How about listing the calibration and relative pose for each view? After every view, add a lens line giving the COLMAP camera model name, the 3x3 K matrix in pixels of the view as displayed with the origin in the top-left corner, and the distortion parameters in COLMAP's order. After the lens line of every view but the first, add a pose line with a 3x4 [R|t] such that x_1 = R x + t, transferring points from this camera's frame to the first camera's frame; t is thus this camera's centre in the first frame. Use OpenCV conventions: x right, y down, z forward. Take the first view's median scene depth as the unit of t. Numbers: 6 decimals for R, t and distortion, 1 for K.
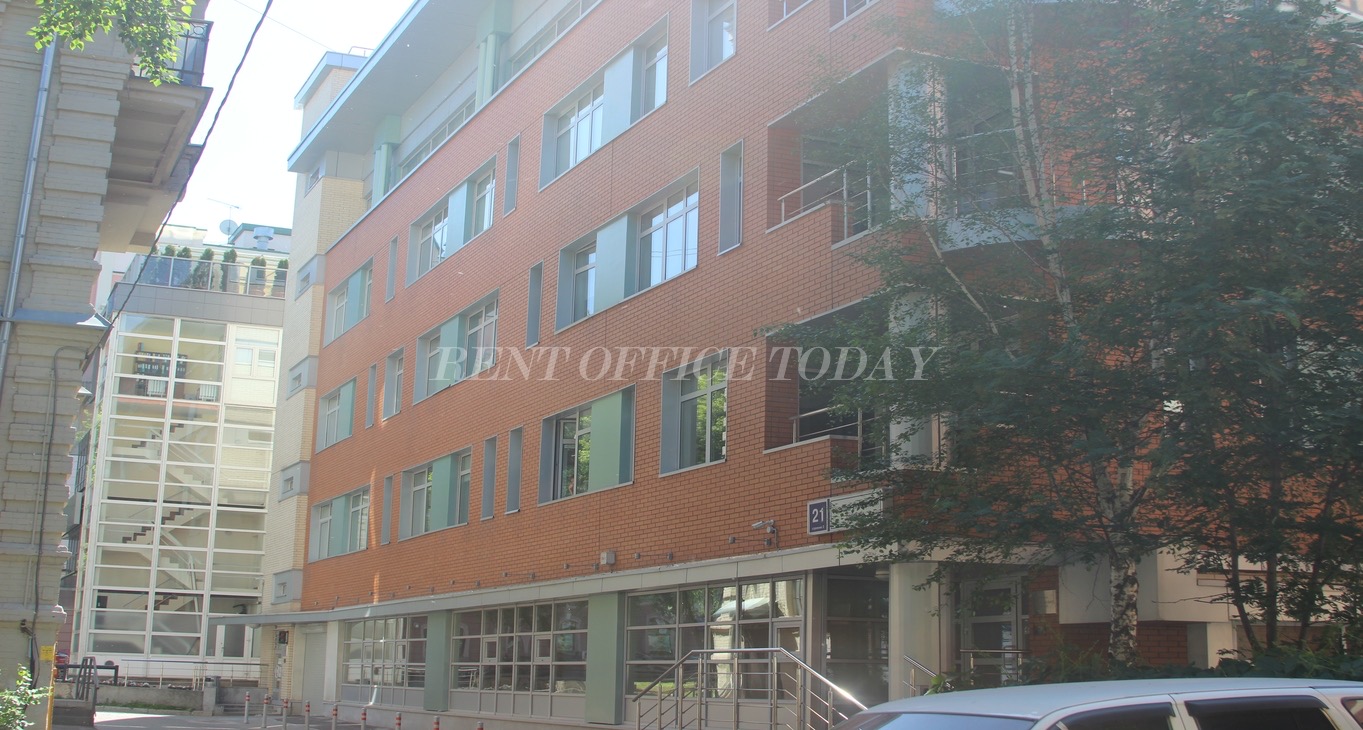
lens RADIAL K [[1256.4, 0, 801.6], [0, 1256.4, 365.3], [0, 0, 1]] dist [-0.072214, 0.000710]
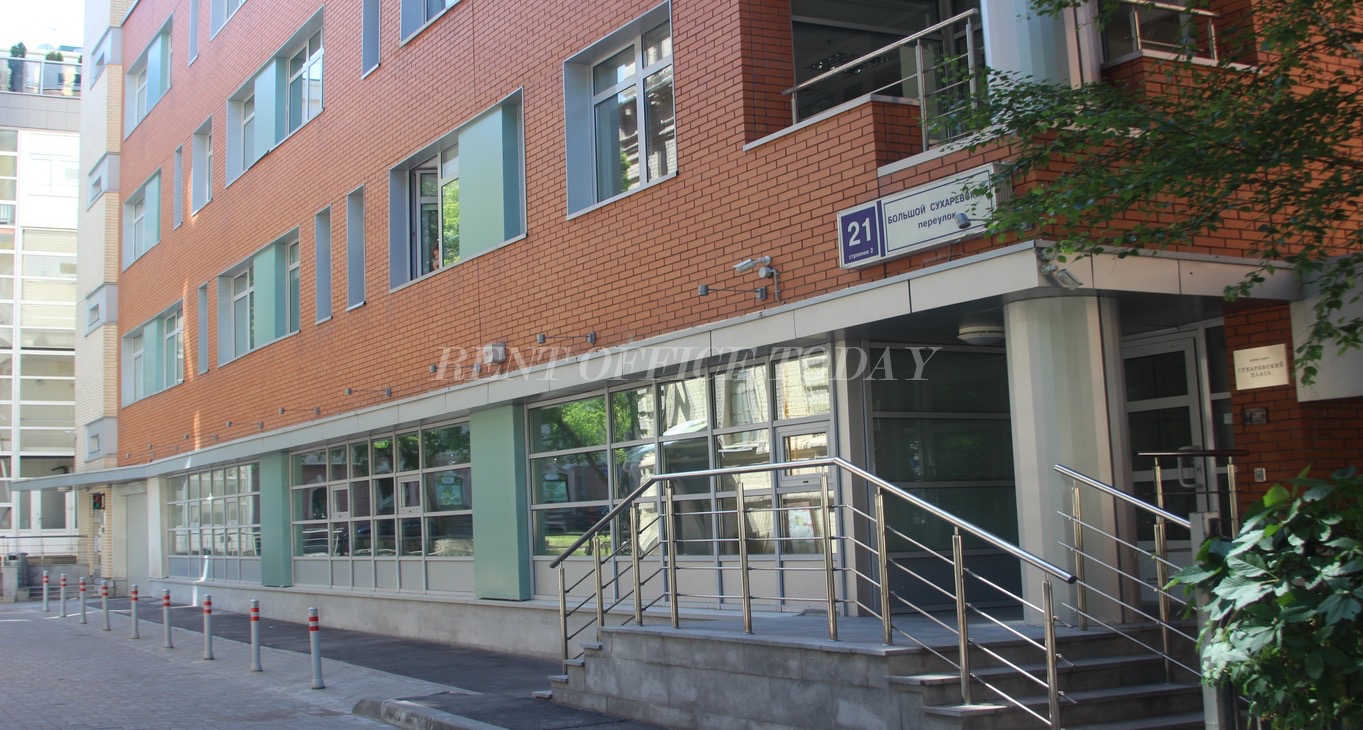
lens RADIAL K [[1531.6, 0, 683.9], [0, 1531.6, 317.3], [0, 0, 1]] dist [-0.124268, 0.078432]
pose [[0.998636, -0.044420, -0.027440, -0.021634], [0.047152, 0.992968, 0.108586, 0.035052], [0.022424, -0.109732, 0.993708, 0.136919]]
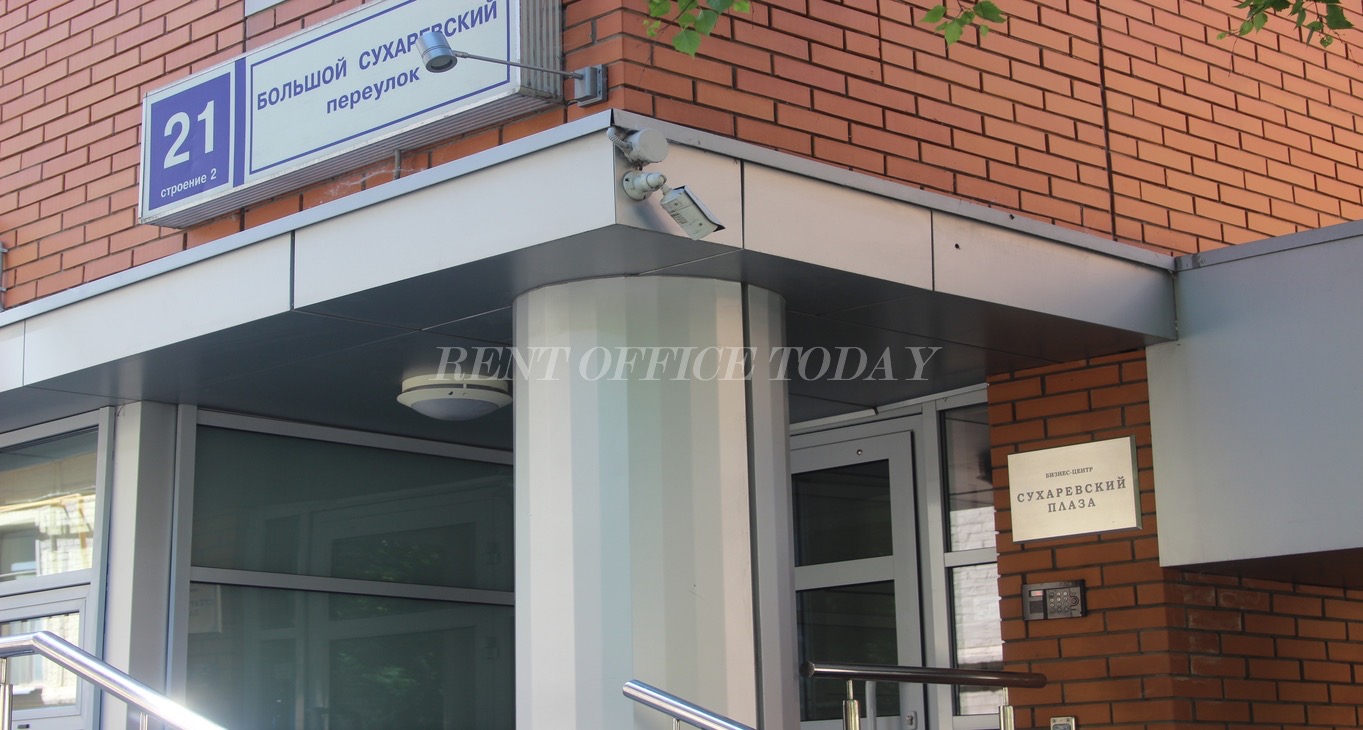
lens RADIAL K [[2351.3, 0, 757.0], [0, 2351.3, 266.6], [0, 0, 1]] dist [-0.016161, -0.028029]
pose [[0.953844, 0.046663, 0.296656, -0.007086], [-0.050281, 0.998725, 0.004574, 0.060962], [-0.296064, -0.019280, 0.954974, 0.235105]]
